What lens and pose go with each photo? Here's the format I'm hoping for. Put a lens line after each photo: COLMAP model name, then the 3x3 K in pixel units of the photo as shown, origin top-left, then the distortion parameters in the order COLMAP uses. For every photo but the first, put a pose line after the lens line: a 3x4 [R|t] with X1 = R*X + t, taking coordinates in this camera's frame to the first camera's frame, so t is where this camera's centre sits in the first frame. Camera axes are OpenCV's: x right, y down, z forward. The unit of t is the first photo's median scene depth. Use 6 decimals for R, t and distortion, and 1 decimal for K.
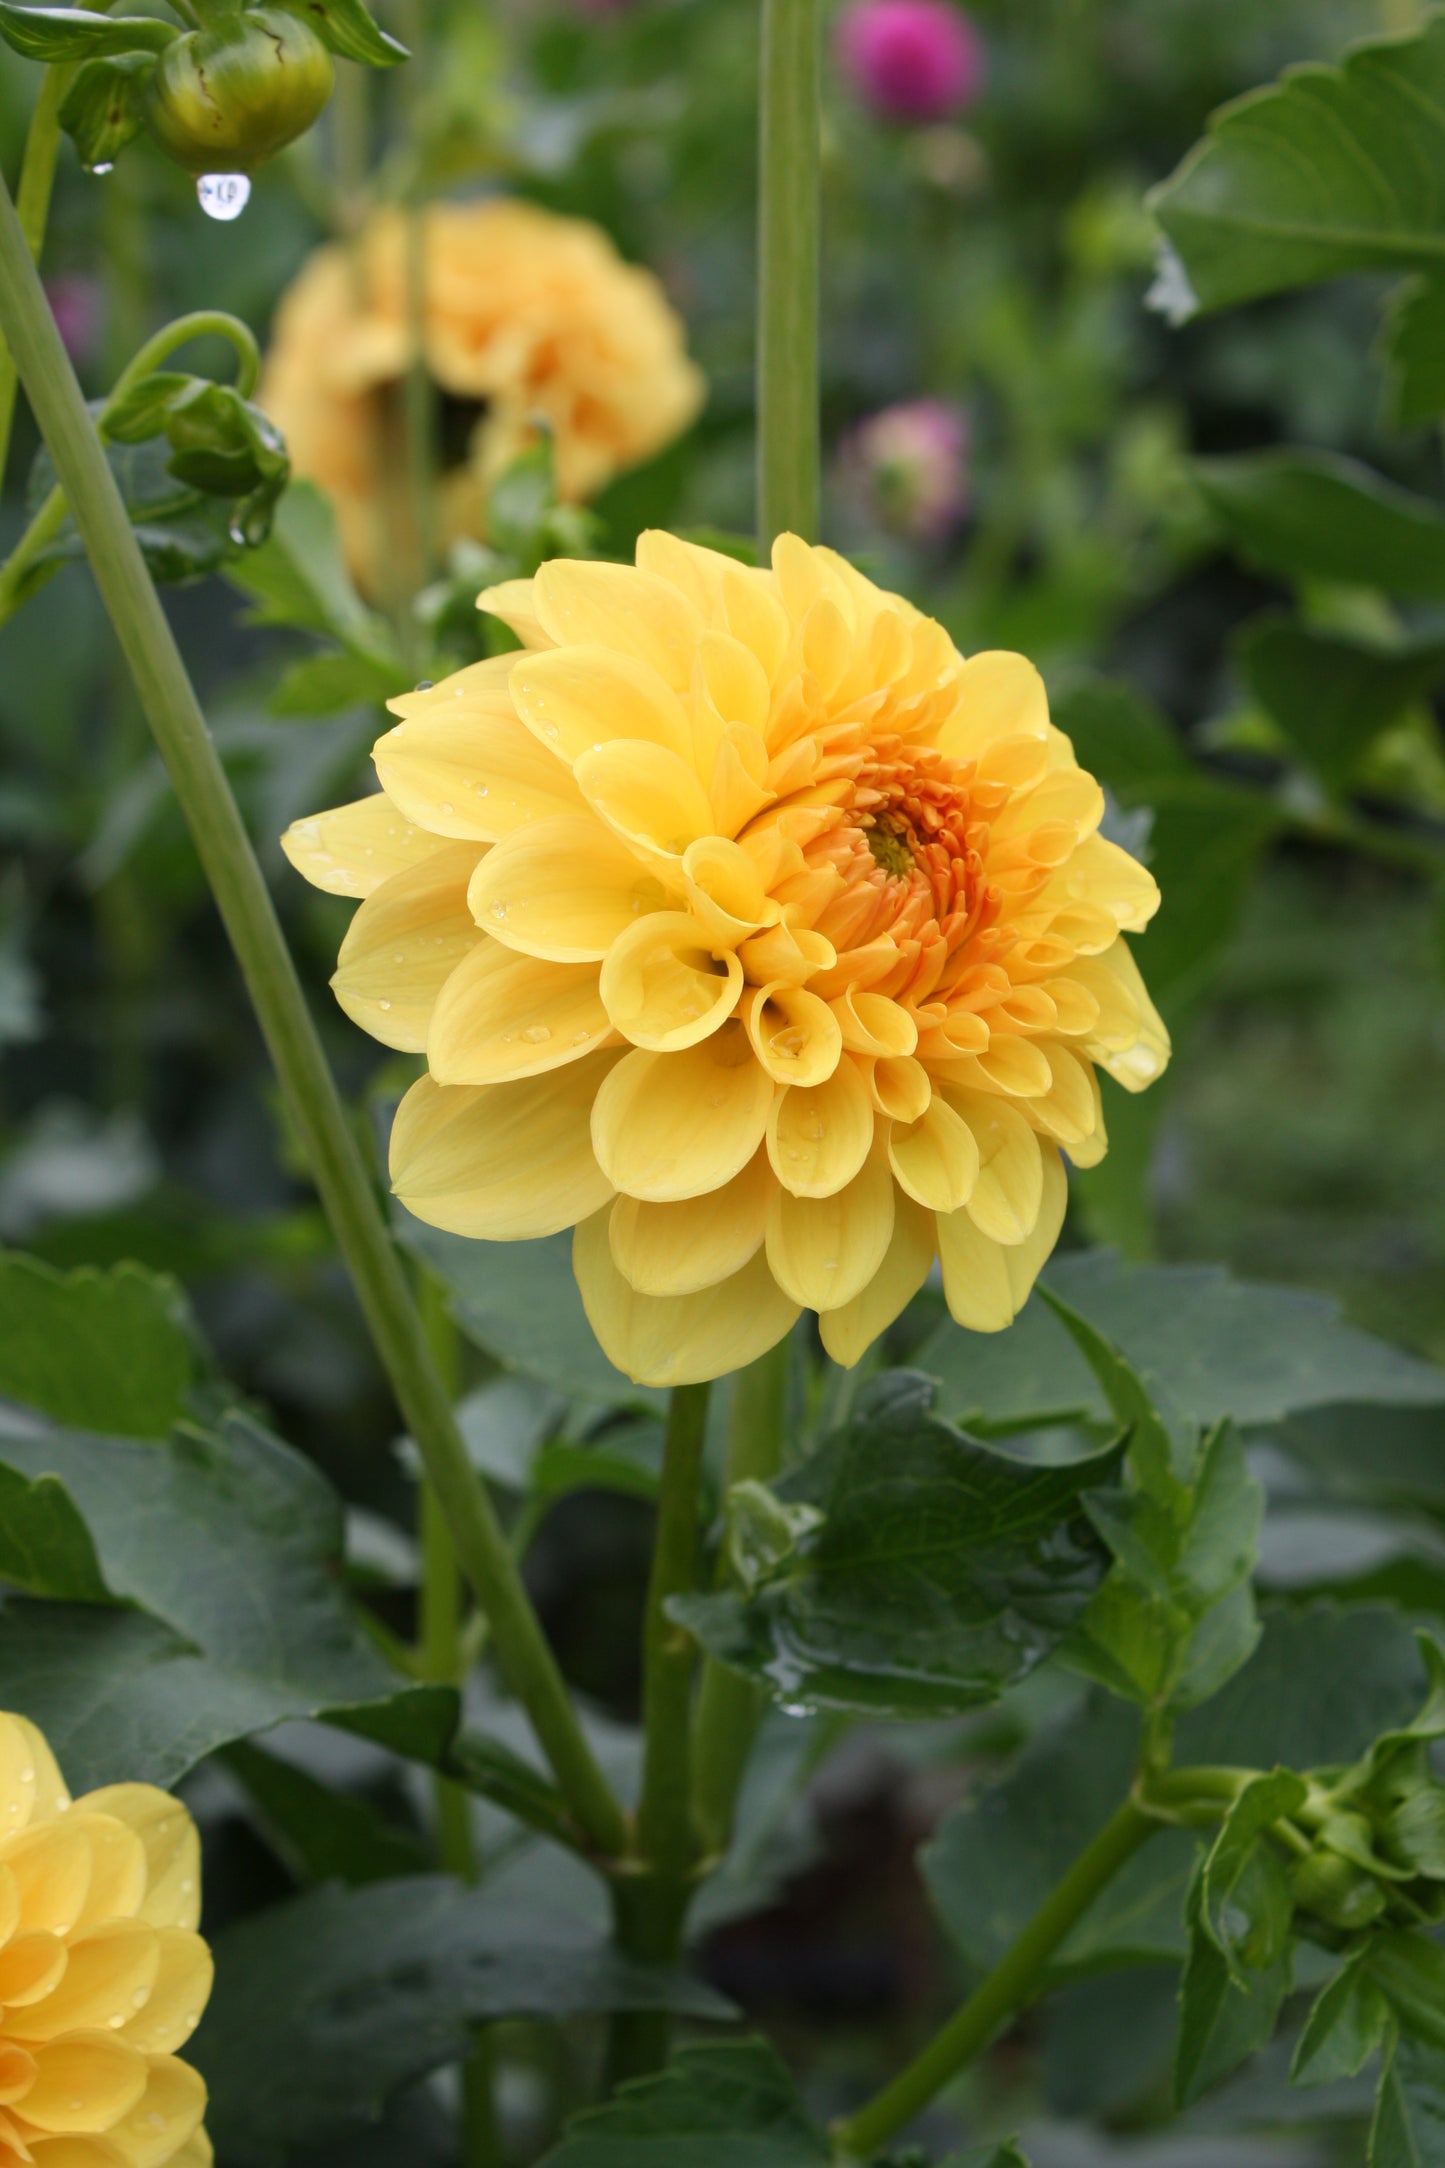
lens RADIAL K [[4323.0, 0, 722.5], [0, 4323.0, 1084.0], [0, 0, 1]] dist [0.011516, -0.045850]
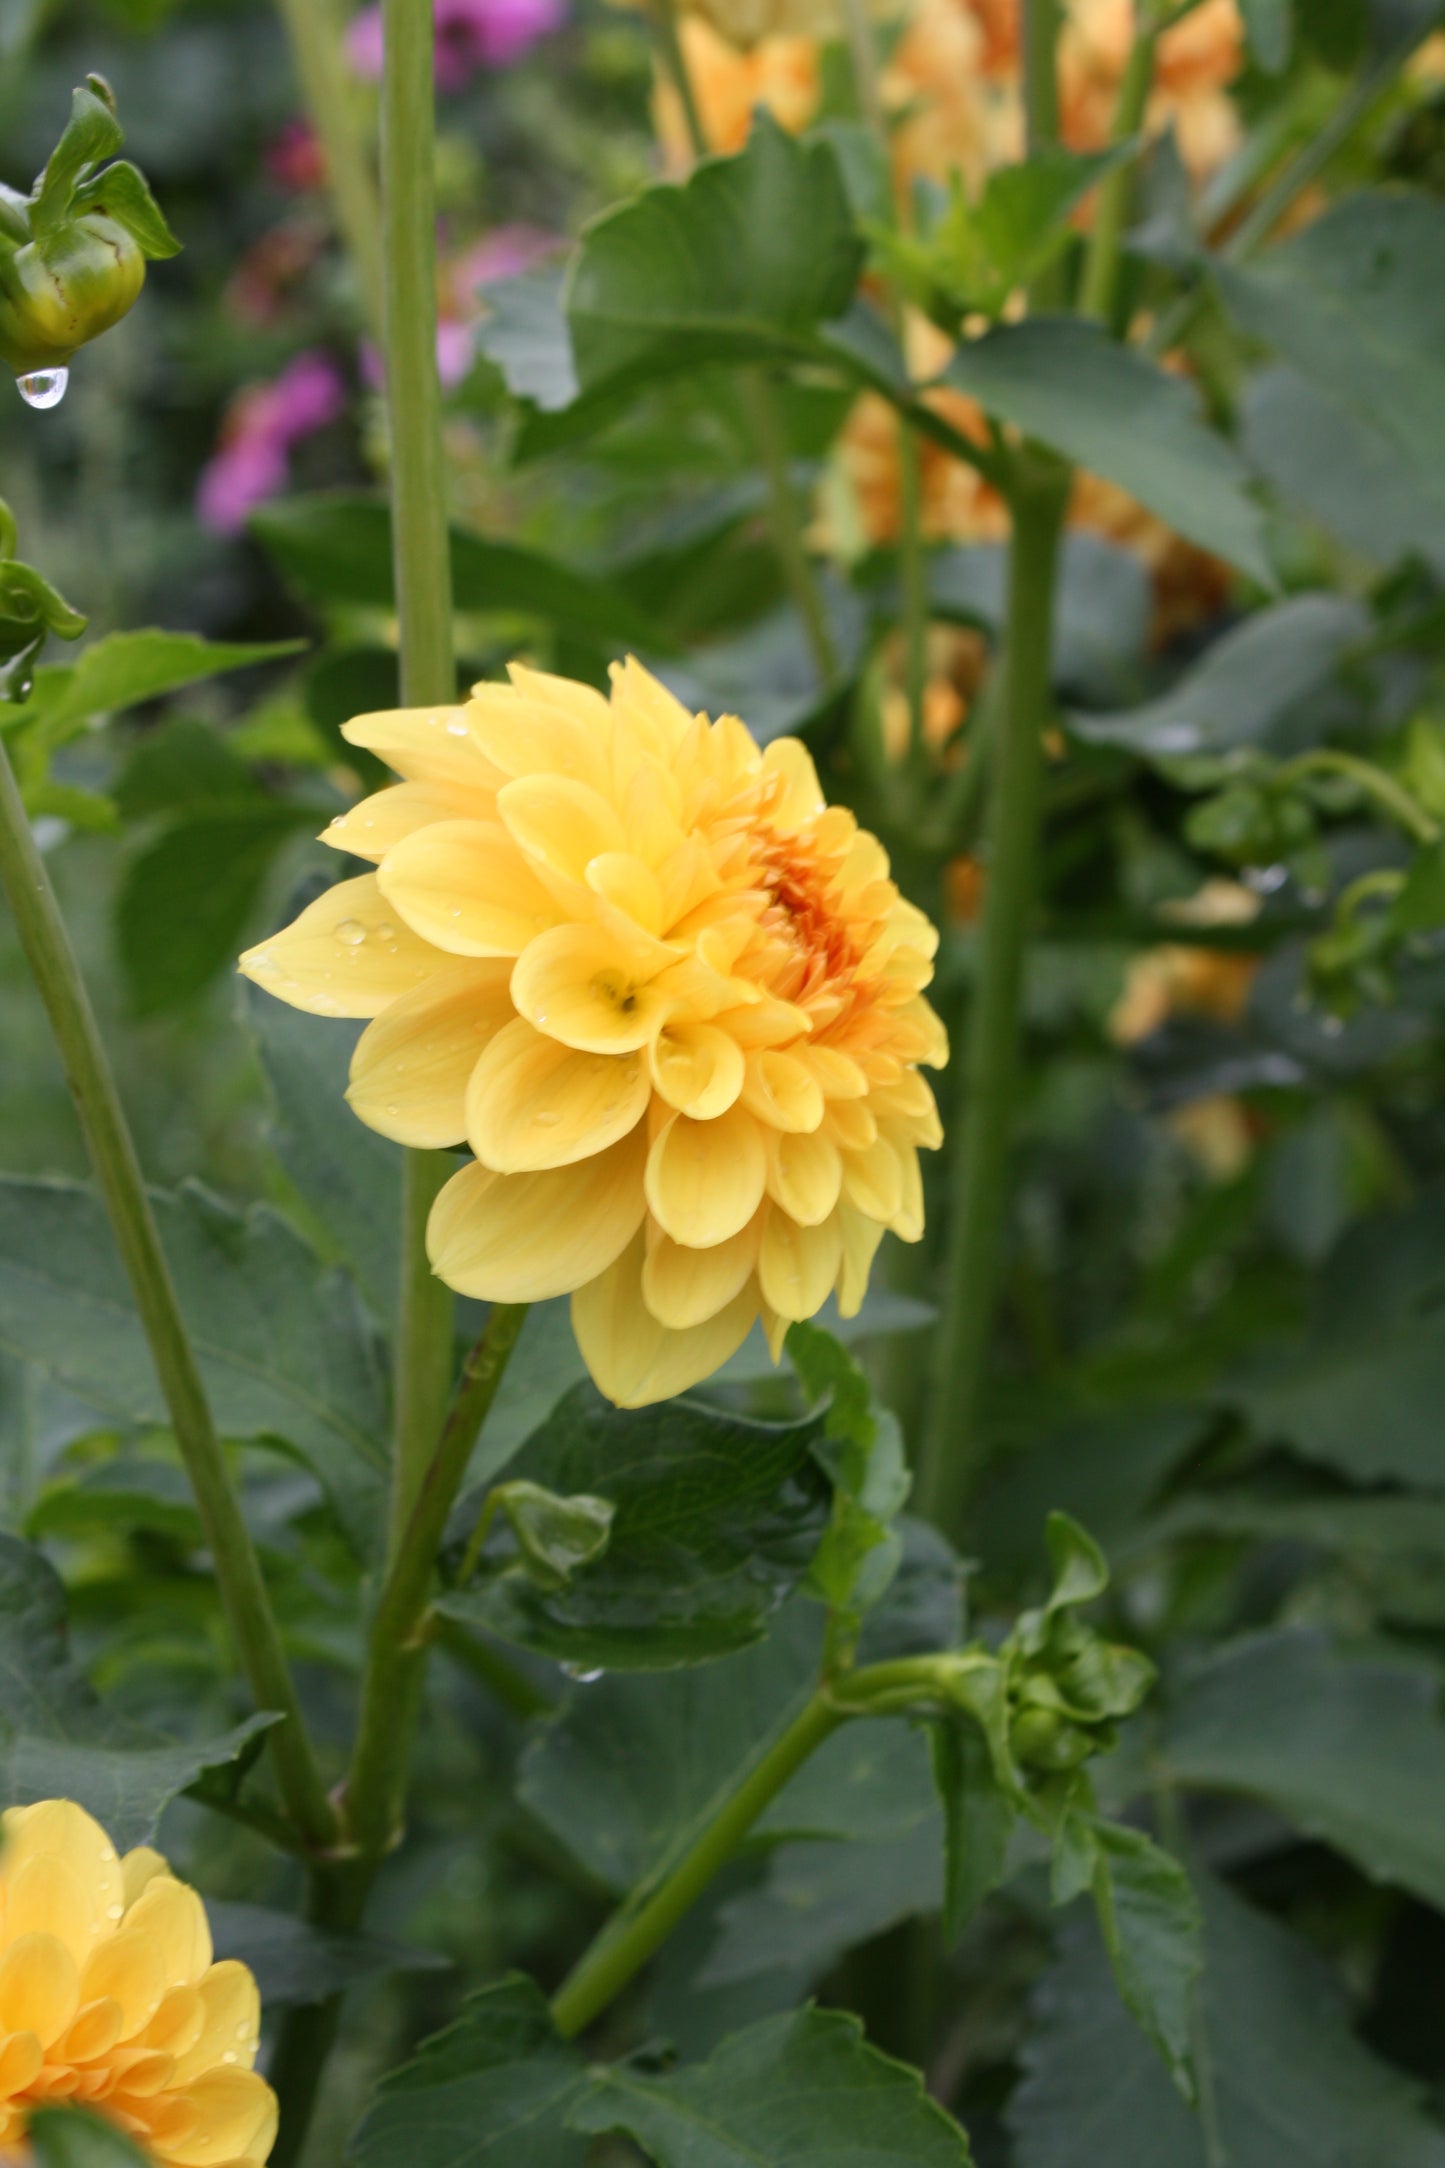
lens RADIAL K [[4323.0, 0, 722.5], [0, 4323.0, 1084.0], [0, 0, 1]] dist [0.011516, -0.045850]
pose [[0.903810, -0.129194, 0.407967, -0.437976], [0.121808, 0.991571, 0.044156, -0.061169], [-0.410232, 0.009785, 0.911928, -0.056682]]
